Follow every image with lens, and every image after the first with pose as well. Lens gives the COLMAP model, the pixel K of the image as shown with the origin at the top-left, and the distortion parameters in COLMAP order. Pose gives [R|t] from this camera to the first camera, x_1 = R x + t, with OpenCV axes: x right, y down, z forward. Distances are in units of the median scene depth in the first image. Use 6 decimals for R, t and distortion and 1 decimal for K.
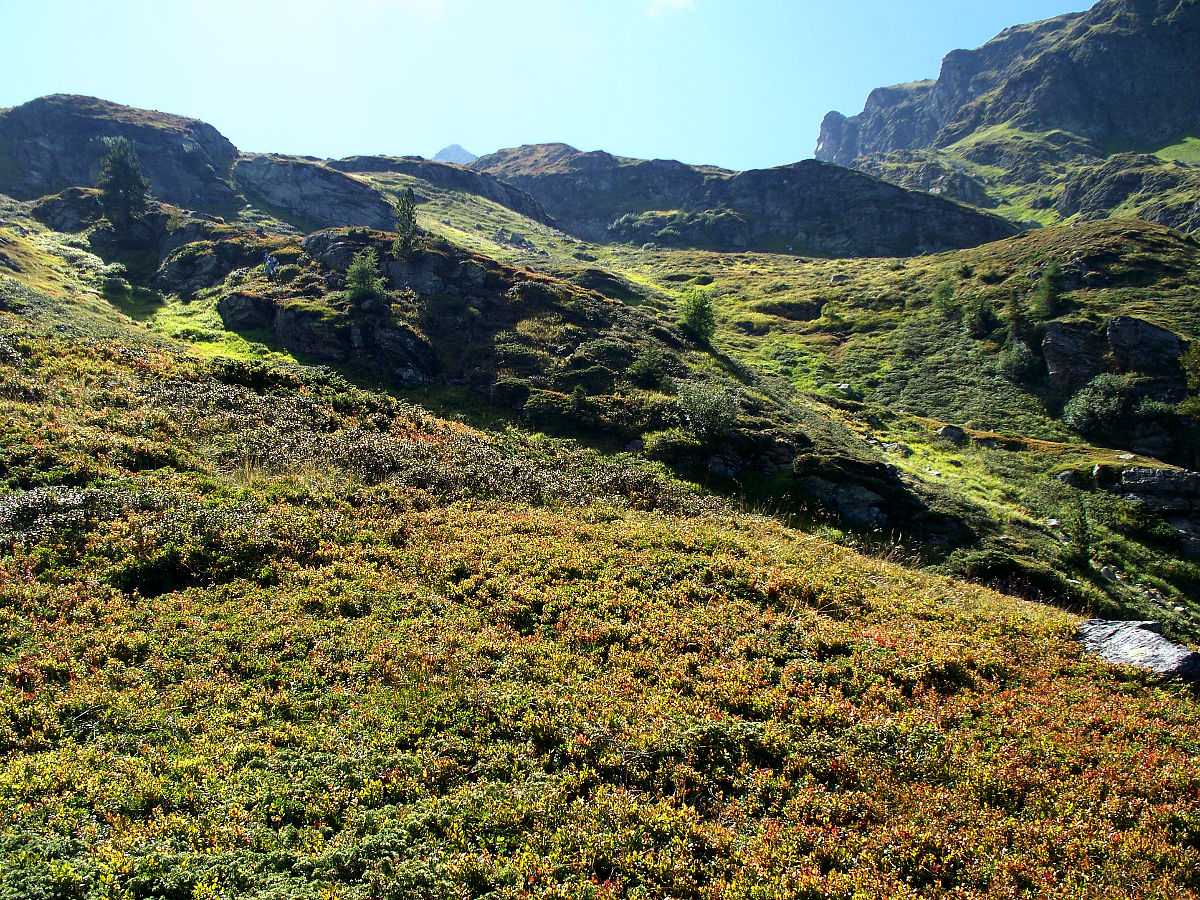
lens RADIAL K [[1287.4, 0, 599.6], [0, 1287.4, 450.6], [0, 0, 1]] dist [-0.020471, 0.000000]
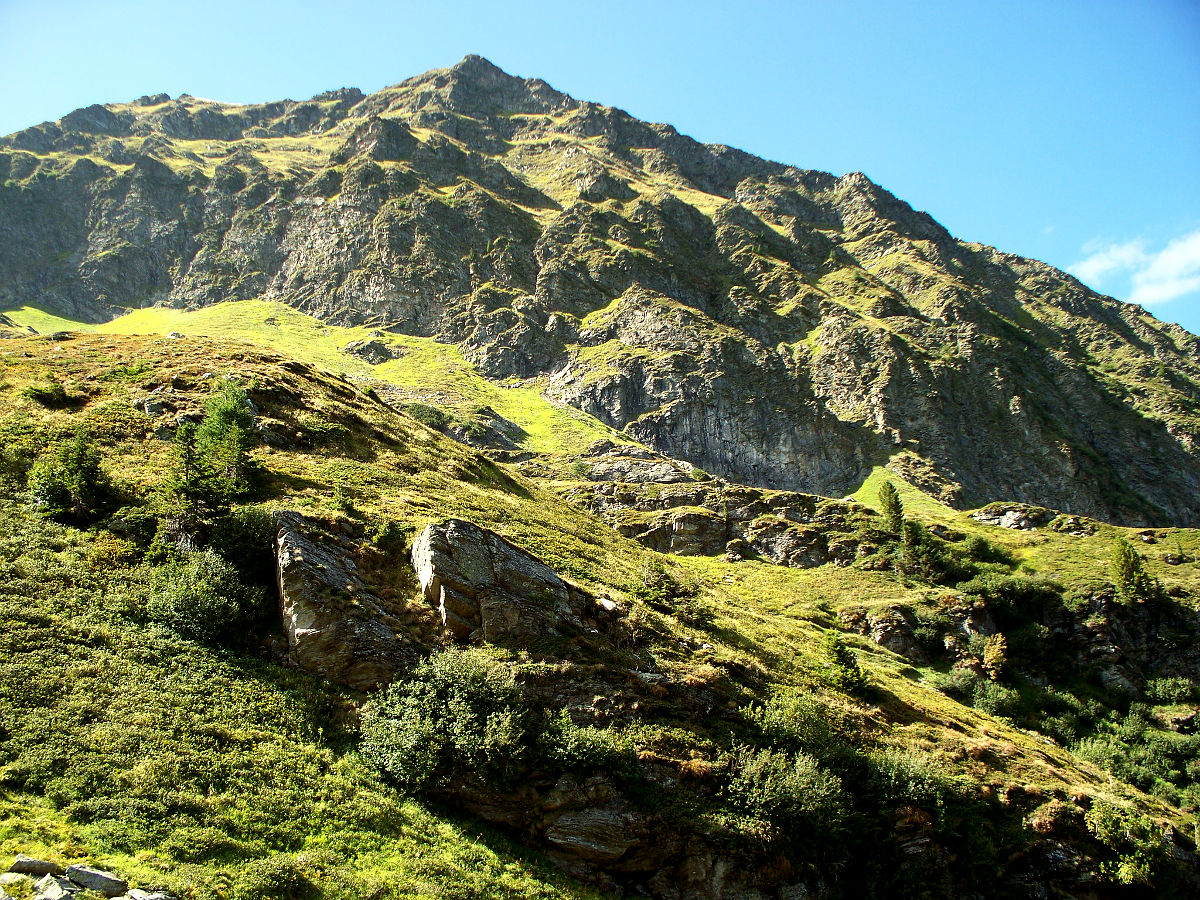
lens RADIAL K [[1287.4, 0, 599.1], [0, 1287.4, 450.5], [0, 0, 1]] dist [-0.020471, 0.000000]
pose [[0.618395, 0.150627, 0.771297, 0.069868], [-0.045504, 0.986676, -0.156206, -0.056297], [-0.784549, 0.061500, 0.617009, 0.637499]]
